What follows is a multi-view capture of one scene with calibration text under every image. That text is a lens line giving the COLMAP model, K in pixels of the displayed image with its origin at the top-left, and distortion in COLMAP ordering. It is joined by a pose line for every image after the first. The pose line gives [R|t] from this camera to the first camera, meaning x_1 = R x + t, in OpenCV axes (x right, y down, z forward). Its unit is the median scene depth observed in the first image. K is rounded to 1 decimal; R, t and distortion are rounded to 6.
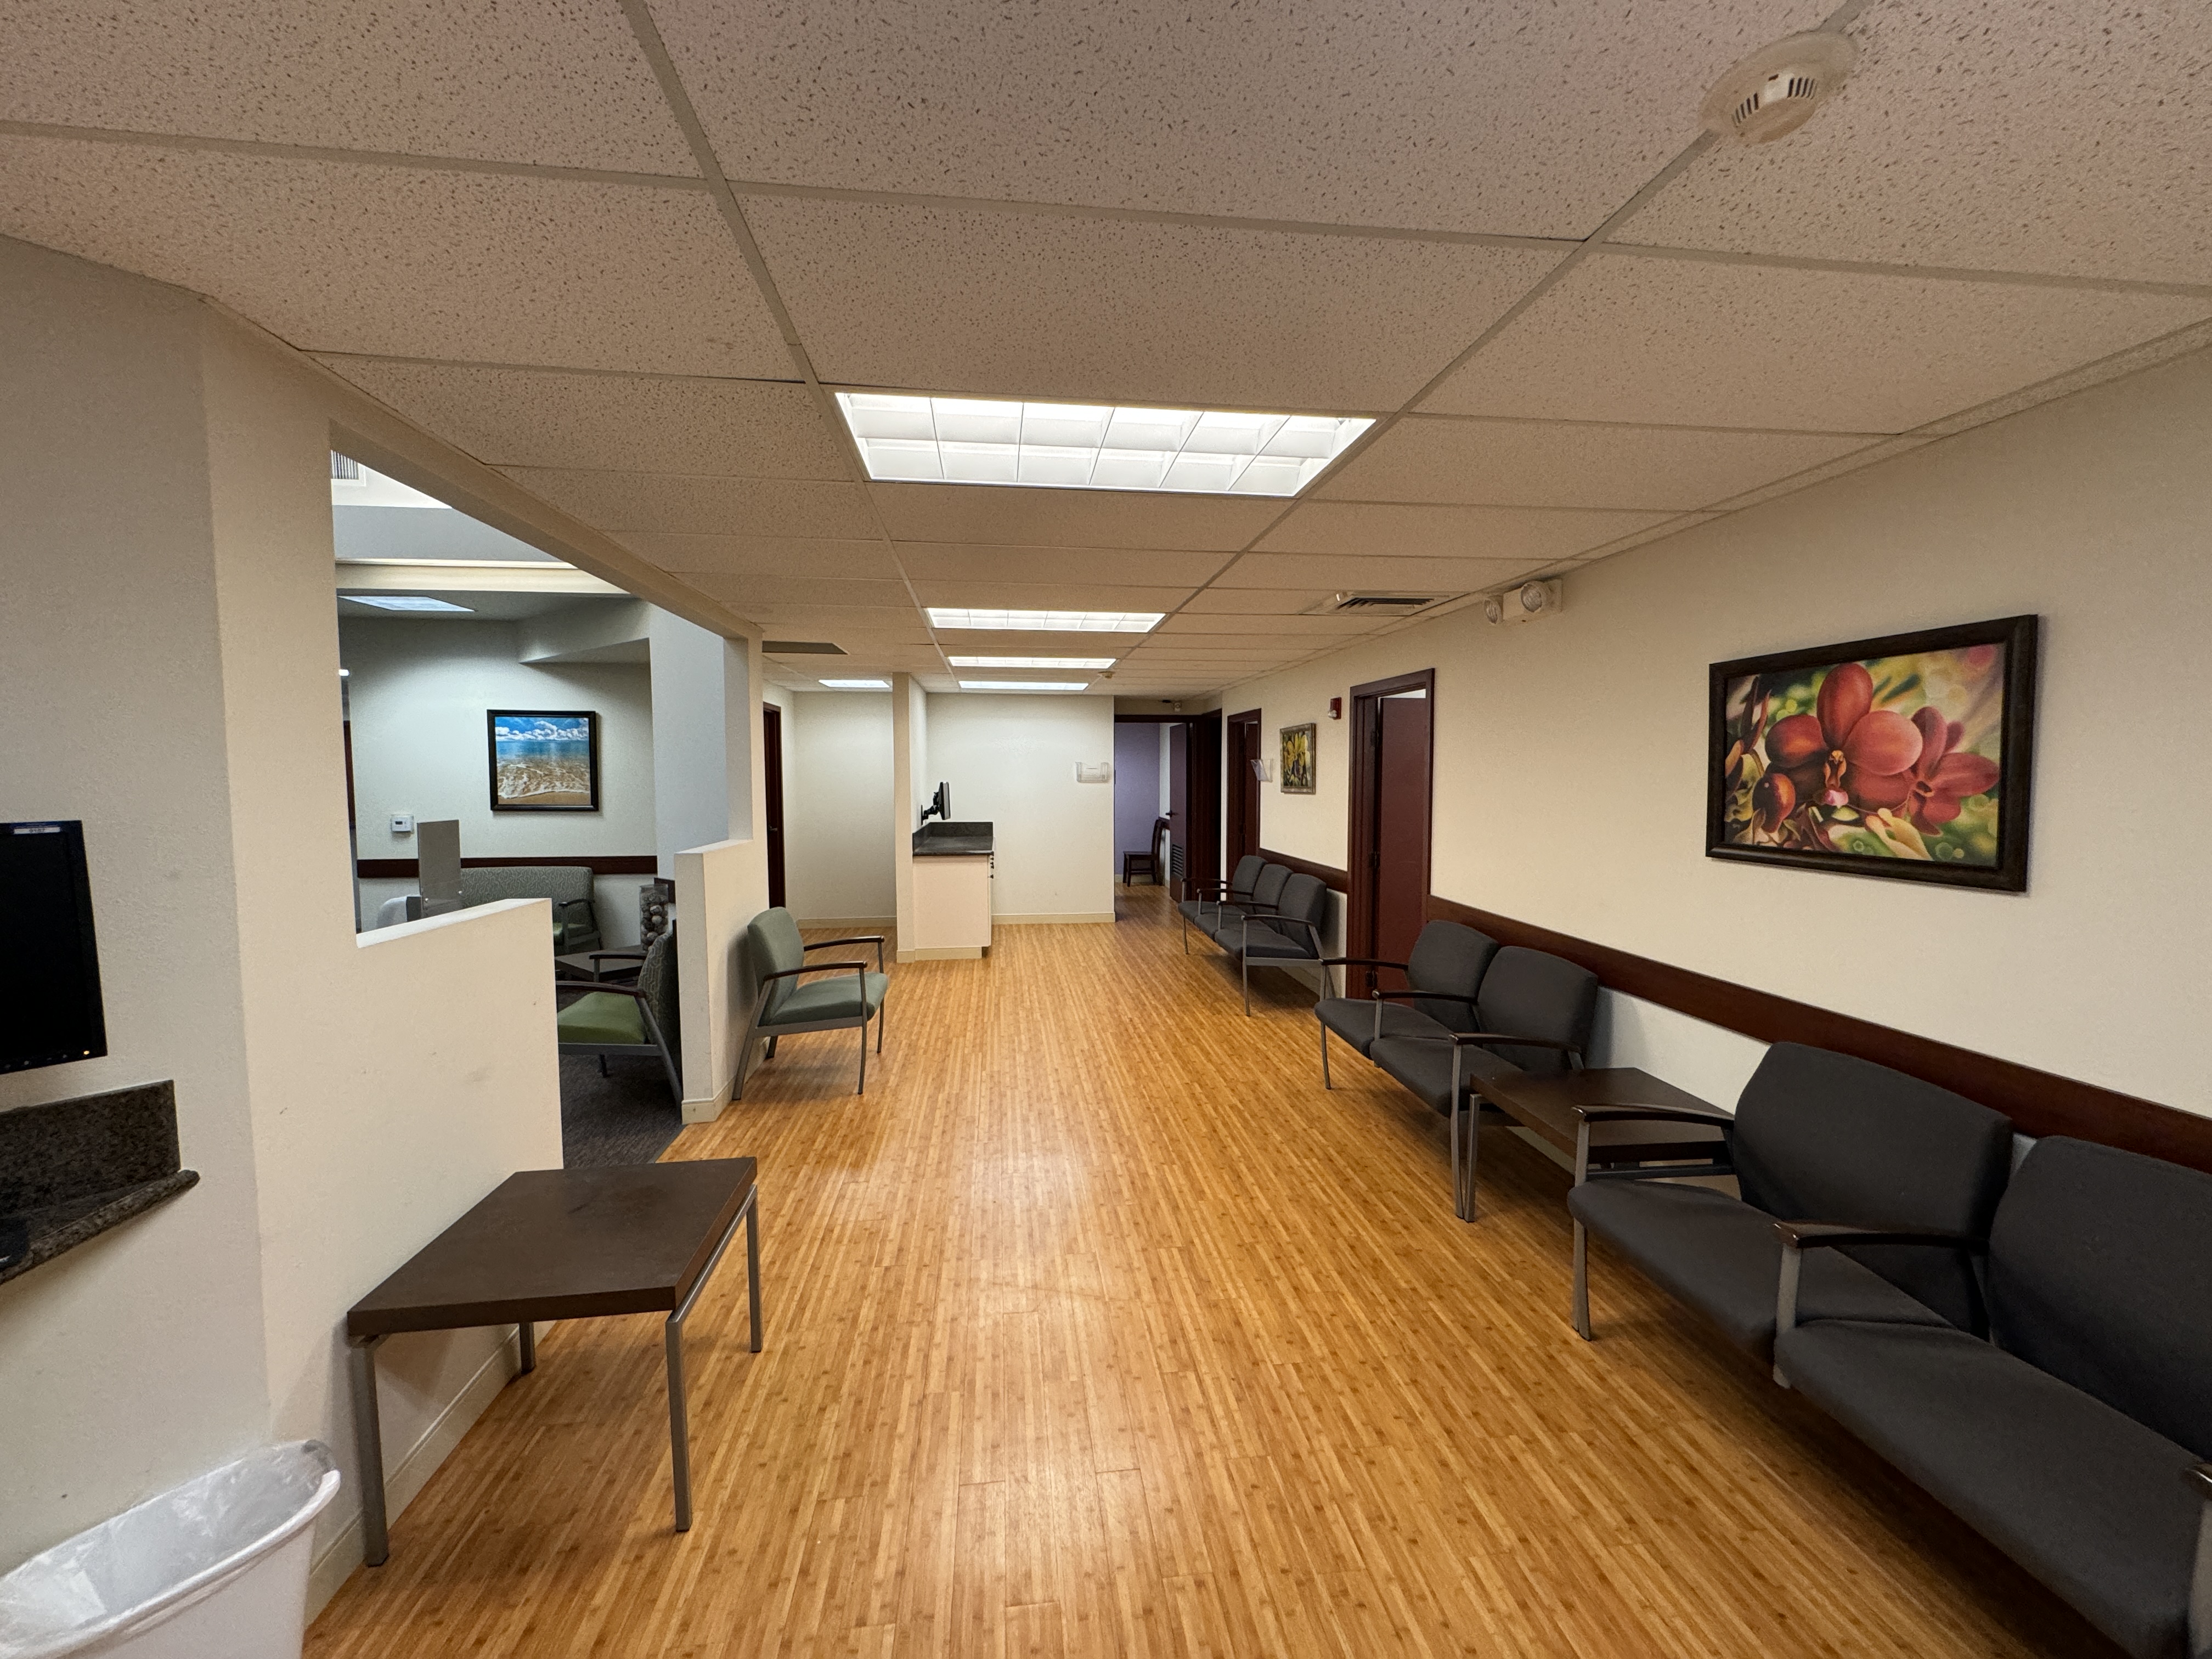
lens RADIAL K [[884.5, 0, 1102.9], [0, 884.5, 829.9], [0, 0, 1]] dist [-0.000862, -0.000160]
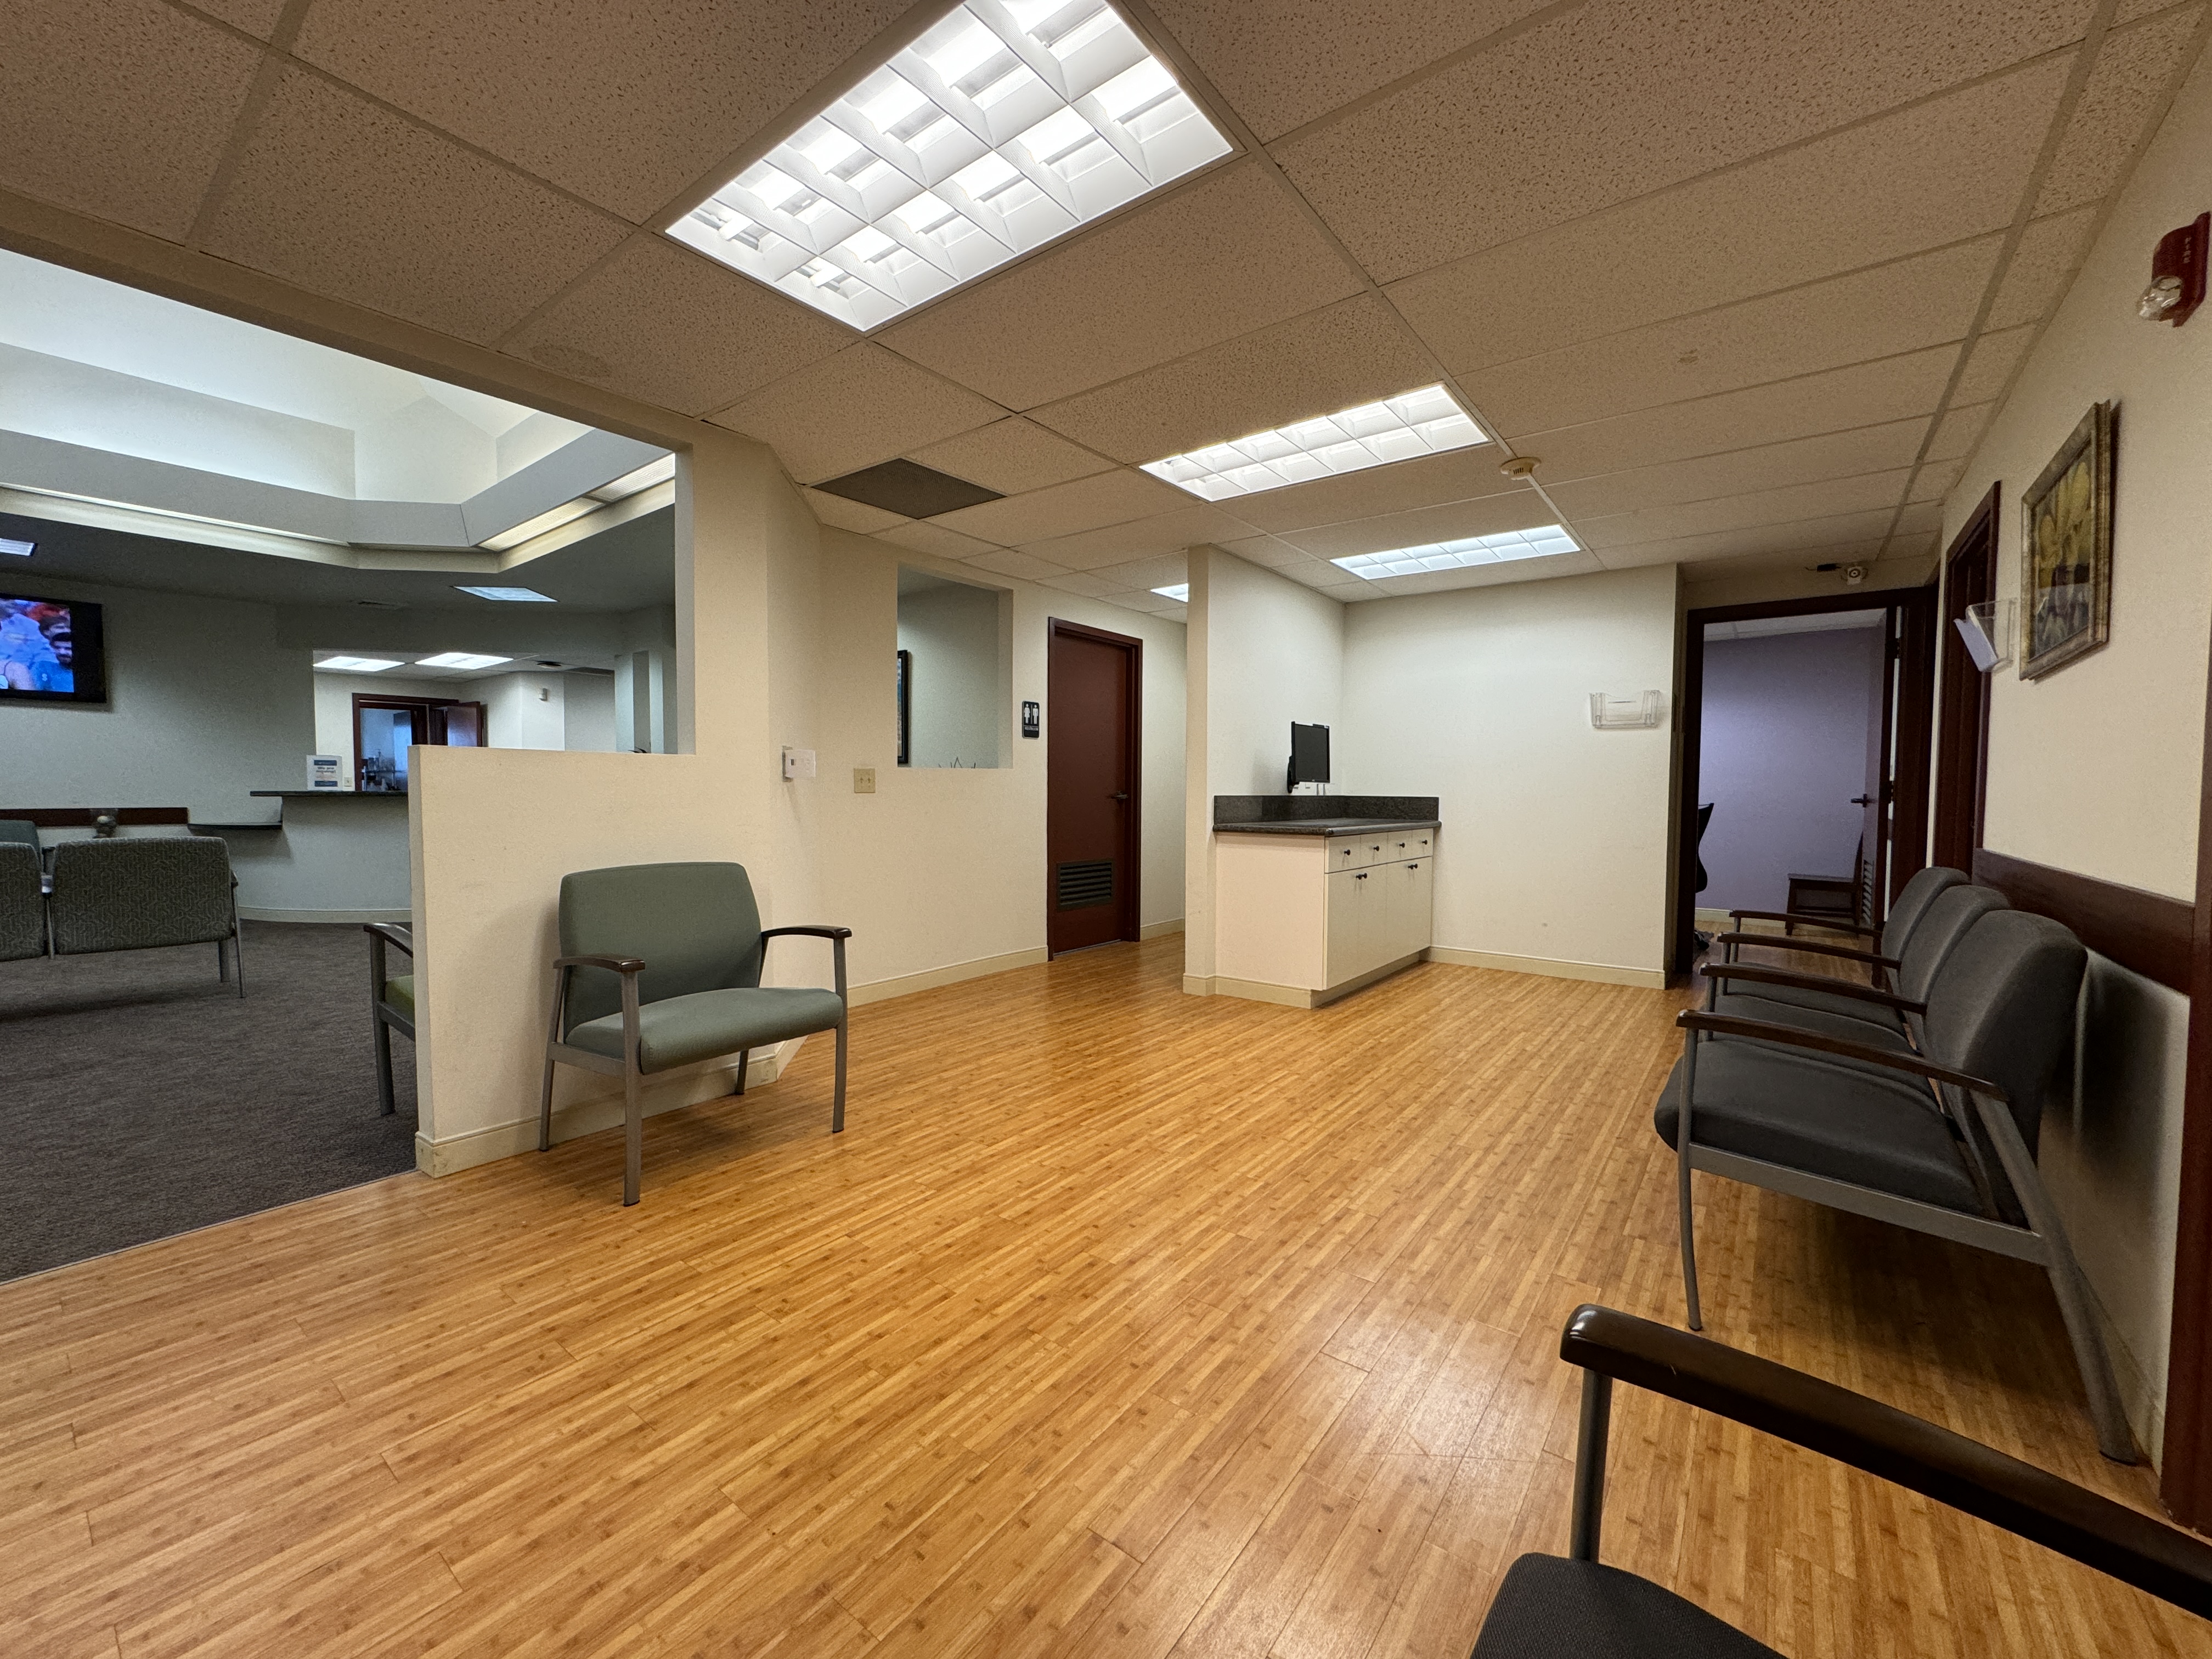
lens RADIAL K [[884.5, 0, 1114.1], [0, 884.5, 820.9], [0, 0, 1]] dist [-0.000862, -0.000160]
pose [[0.716175, 0.030274, -0.697263, 0.247388], [-0.054639, 0.998425, -0.012771, 0.047326], [0.695778, 0.047243, 0.716701, 0.665226]]
